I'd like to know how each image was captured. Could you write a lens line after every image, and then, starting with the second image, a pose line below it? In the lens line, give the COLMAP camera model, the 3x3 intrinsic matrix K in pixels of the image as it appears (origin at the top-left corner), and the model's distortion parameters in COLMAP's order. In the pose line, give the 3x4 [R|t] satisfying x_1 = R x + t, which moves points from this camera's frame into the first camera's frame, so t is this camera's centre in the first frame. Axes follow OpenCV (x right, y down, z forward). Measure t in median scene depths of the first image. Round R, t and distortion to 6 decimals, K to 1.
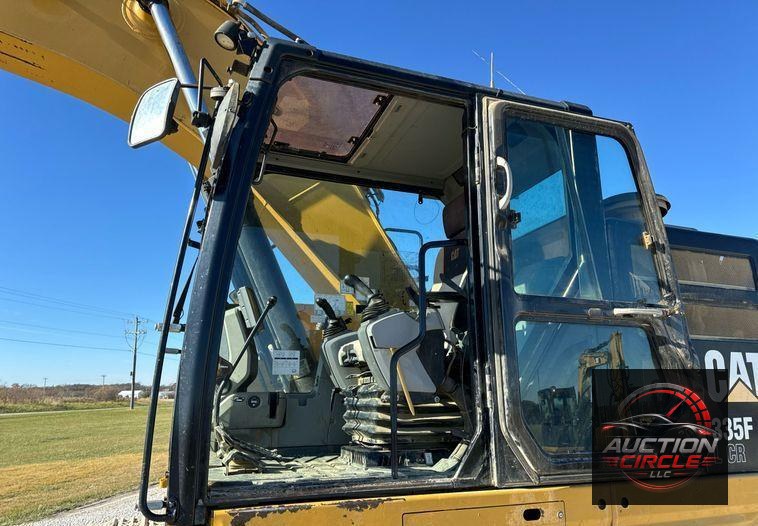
lens RADIAL K [[542.7, 0, 369.5], [0, 542.7, 280.2], [0, 0, 1]] dist [-0.002088, -0.002196]
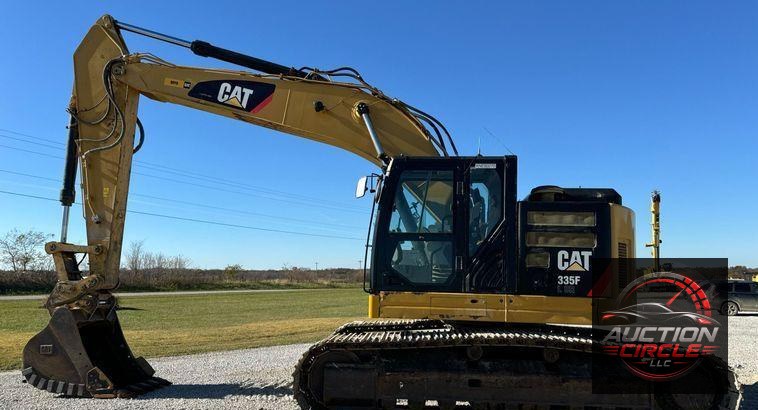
lens RADIAL K [[561.0, 0, 380.5], [0, 561.0, 232.5], [0, 0, 1]] dist [0.063911, -0.001265]
pose [[0.915068, -0.013316, -0.403080, 0.904697], [0.061910, 0.992247, 0.107767, -0.296682], [0.398520, -0.123569, 0.908797, -1.761684]]
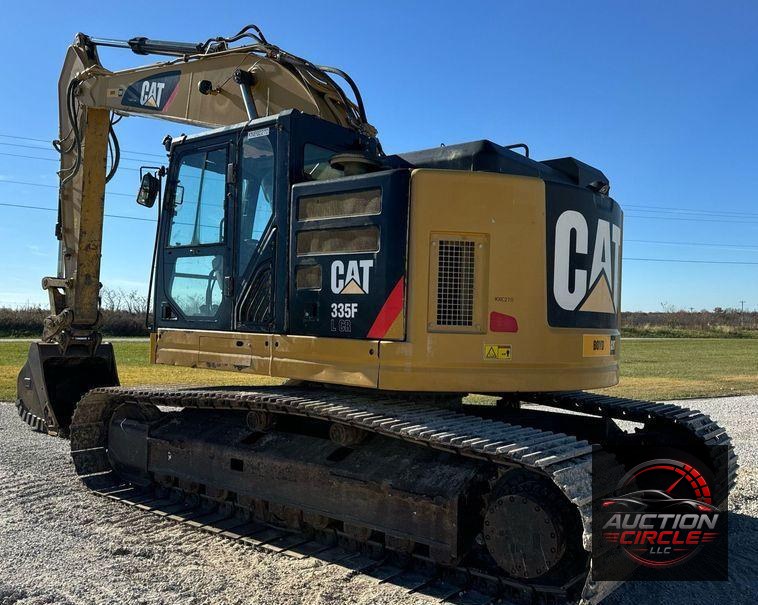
lens RADIAL K [[722.5, 0, 379.0], [0, 722.5, 302.5], [0, 0, 1]] dist [0.005342, 0.001474]
pose [[0.491644, -0.003651, -0.870788, 2.416228], [0.158203, 0.983724, 0.085197, 0.087668], [0.856305, -0.179648, 0.484220, 0.085101]]
